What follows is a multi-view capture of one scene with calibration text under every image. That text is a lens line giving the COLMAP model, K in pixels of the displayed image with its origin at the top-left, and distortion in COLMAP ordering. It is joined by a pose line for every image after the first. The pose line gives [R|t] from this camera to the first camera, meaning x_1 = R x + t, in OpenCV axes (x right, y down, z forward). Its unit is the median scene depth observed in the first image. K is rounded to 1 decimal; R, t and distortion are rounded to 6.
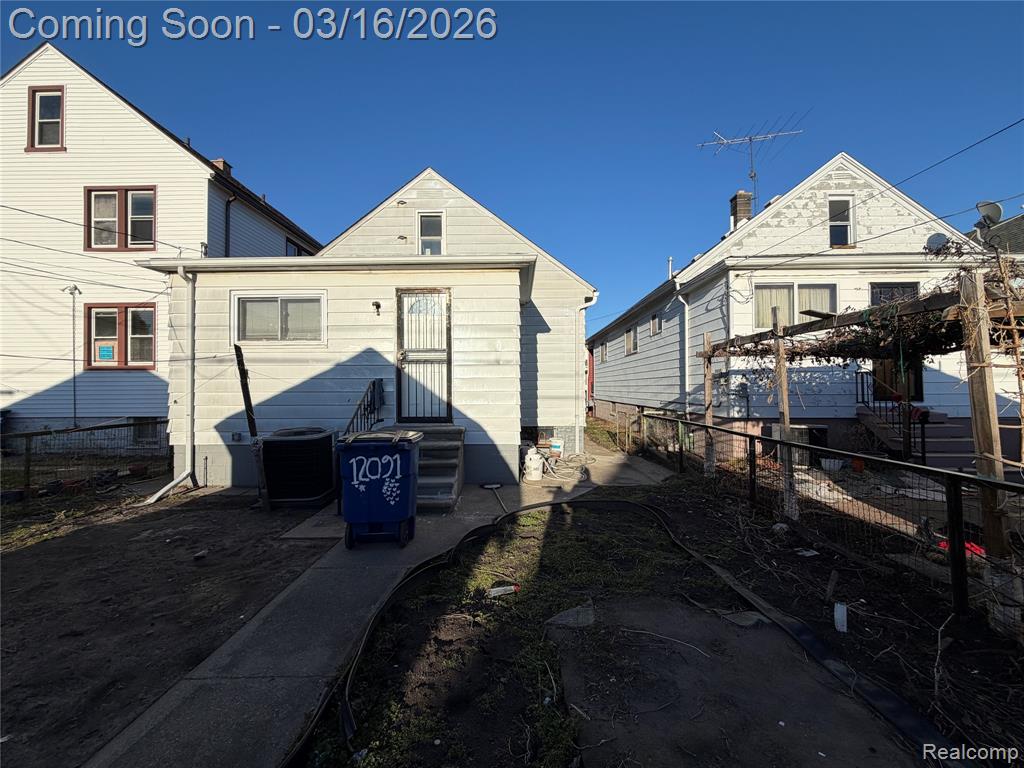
lens RADIAL K [[409.5, 0, 514.2], [0, 409.5, 384.2], [0, 0, 1]] dist [0.002547, 0.000307]
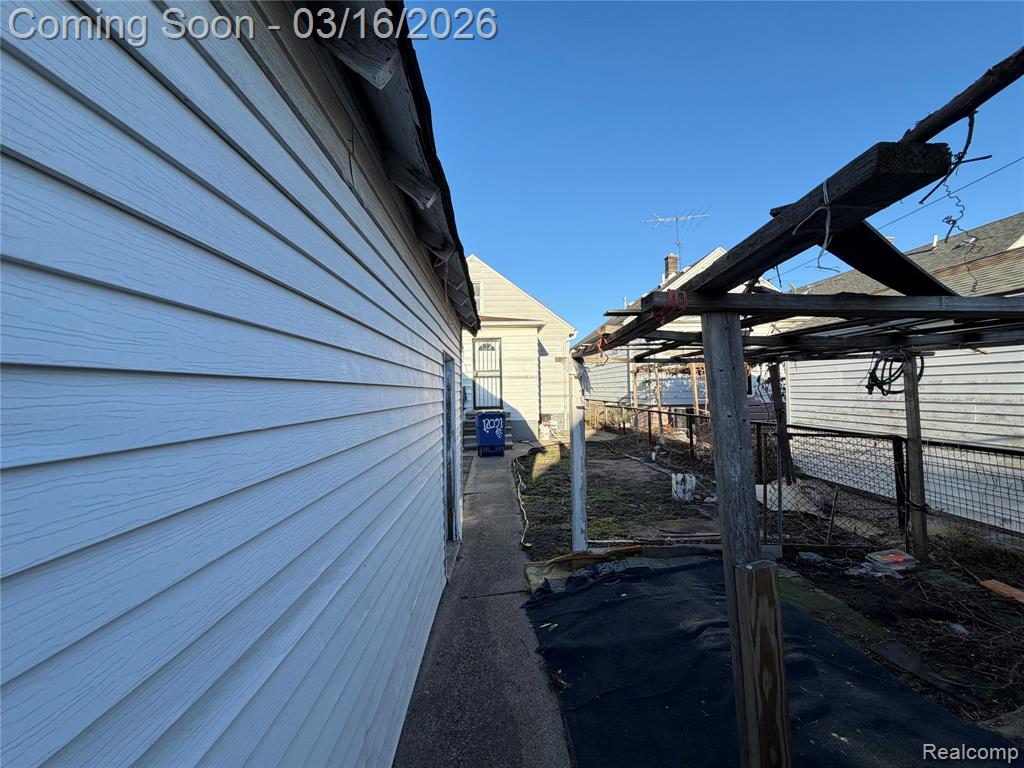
lens RADIAL K [[409.5, 0, 514.3], [0, 409.5, 385.3], [0, 0, 1]] dist [0.002547, 0.000307]
pose [[0.997997, -0.013472, 0.061810, -0.203948], [0.013635, 0.999905, -0.002219, -0.011170], [-0.061774, 0.003057, 0.998085, -0.842412]]
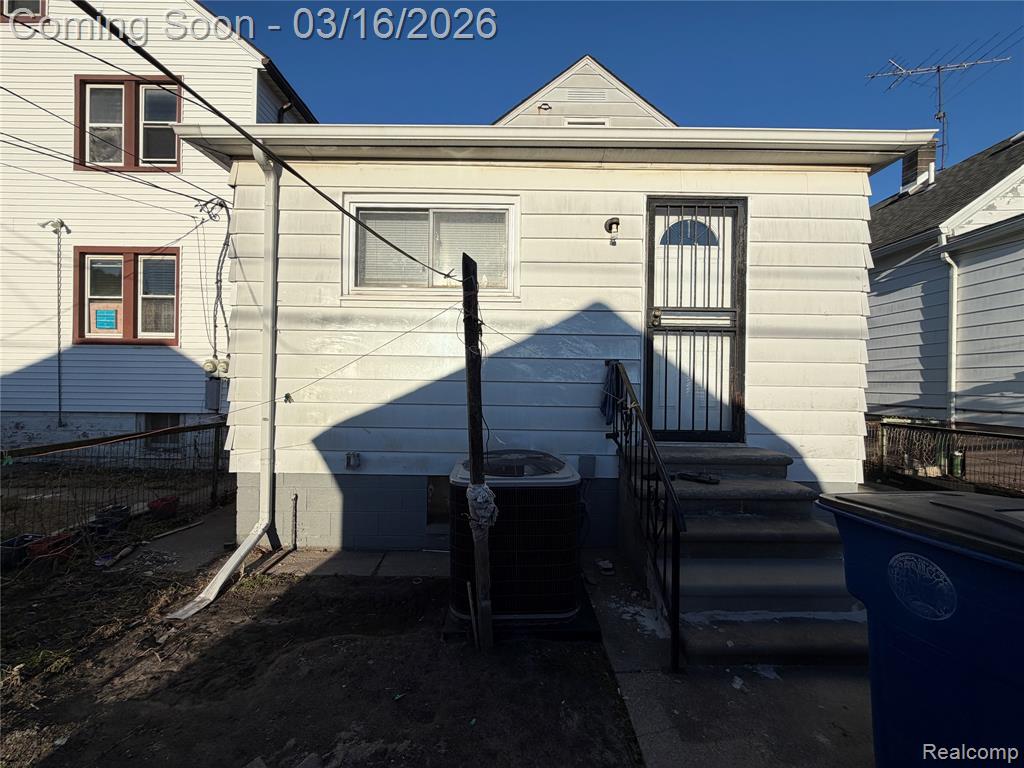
lens RADIAL K [[409.5, 0, 513.5], [0, 409.5, 382.8], [0, 0, 1]] dist [0.002547, 0.000307]
pose [[0.999741, 0.019533, 0.011676, -0.448111], [-0.019657, 0.999750, 0.010652, 0.014052], [-0.011465, -0.010879, 0.999875, 0.428201]]
